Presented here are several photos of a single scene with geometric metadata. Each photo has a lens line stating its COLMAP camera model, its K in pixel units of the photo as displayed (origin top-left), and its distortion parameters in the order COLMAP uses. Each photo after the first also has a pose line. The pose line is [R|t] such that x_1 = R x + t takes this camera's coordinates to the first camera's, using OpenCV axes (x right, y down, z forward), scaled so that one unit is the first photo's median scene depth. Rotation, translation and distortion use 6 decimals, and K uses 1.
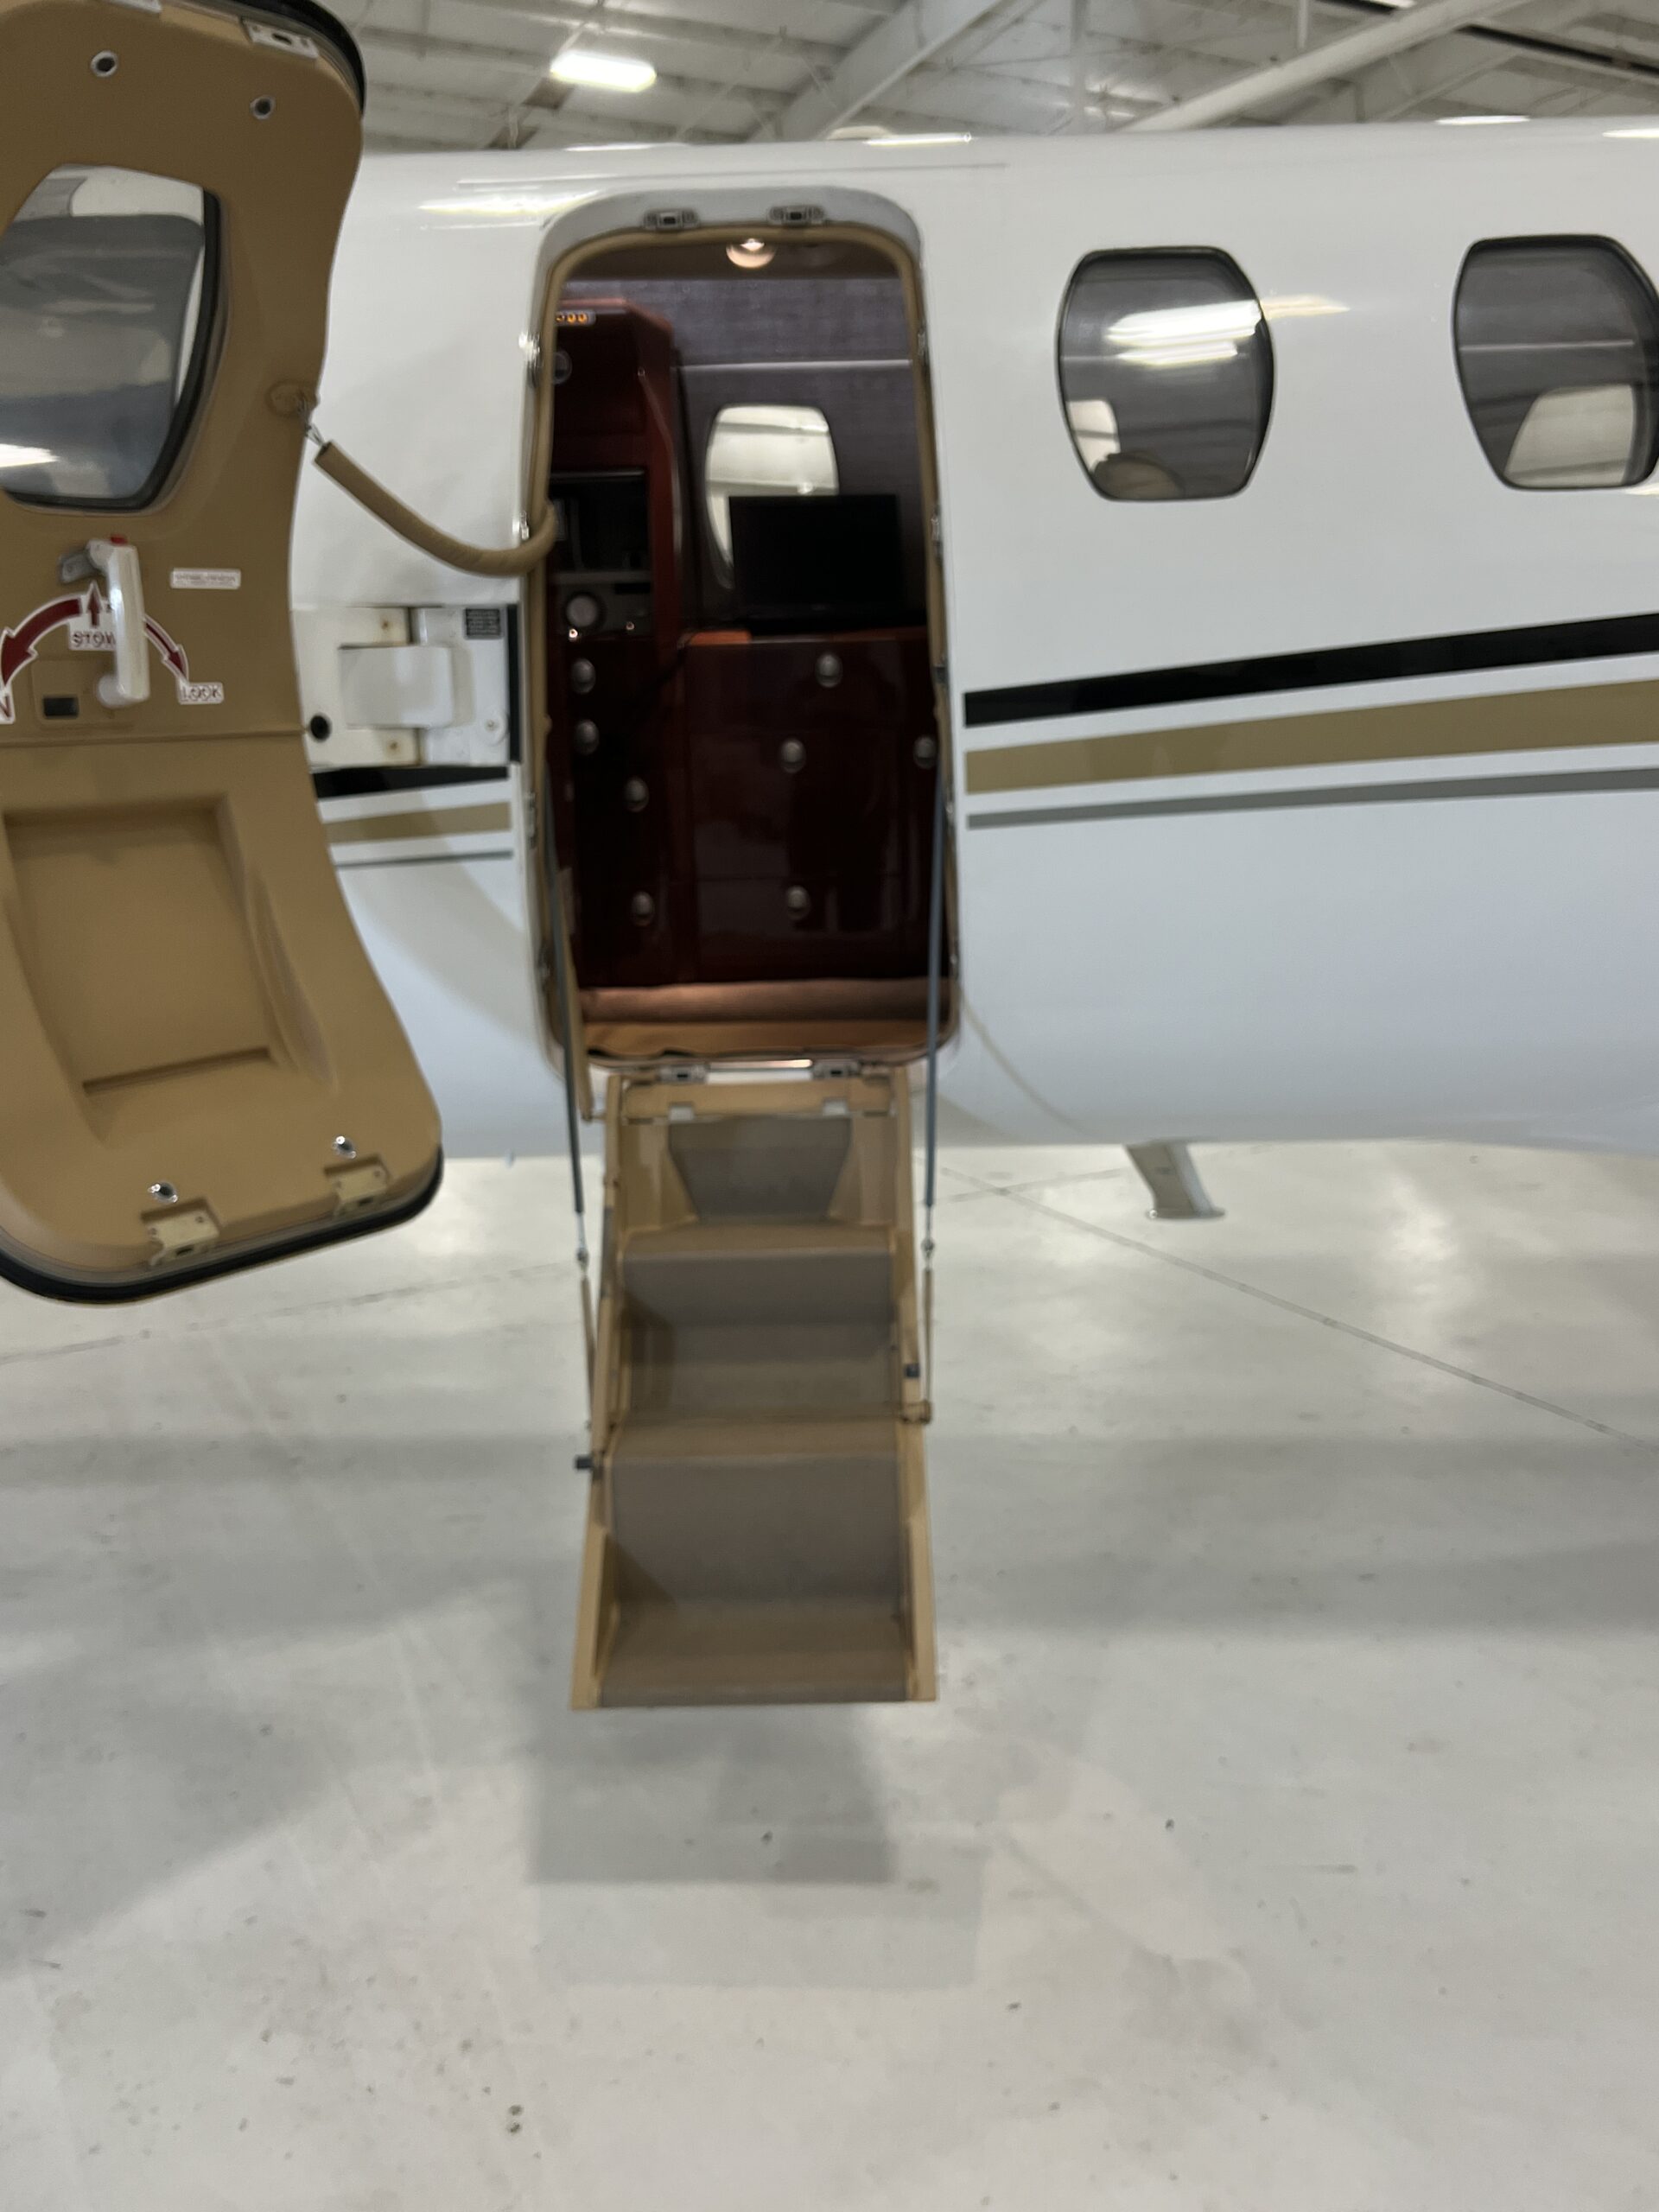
lens RADIAL K [[1871.9, 0, 825.5], [0, 1871.9, 1105.0], [0, 0, 1]] dist [0.043878, 0.007332]
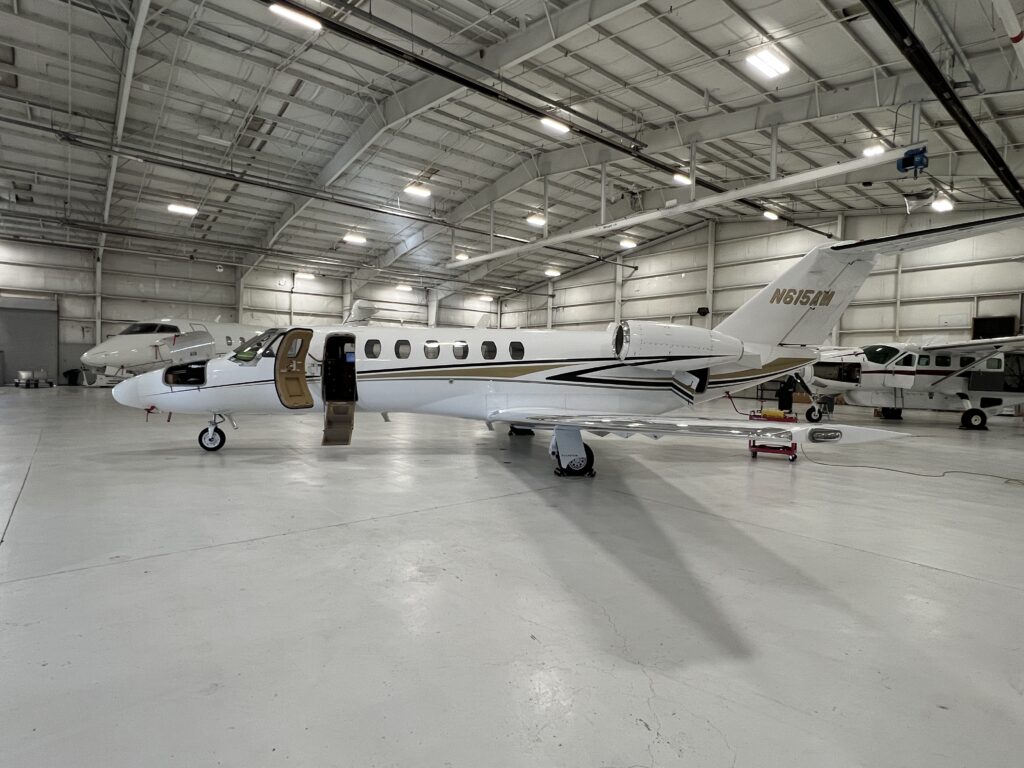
lens RADIAL K [[540.5, 0, 509.8], [0, 540.5, 382.9], [0, 0, 1]] dist [-0.003392, -0.000005]
pose [[0.986429, 0.026687, 0.162005, 0.501578], [0.004043, 0.982456, -0.186453, 0.550426], [-0.164139, 0.184577, 0.969015, -2.740713]]
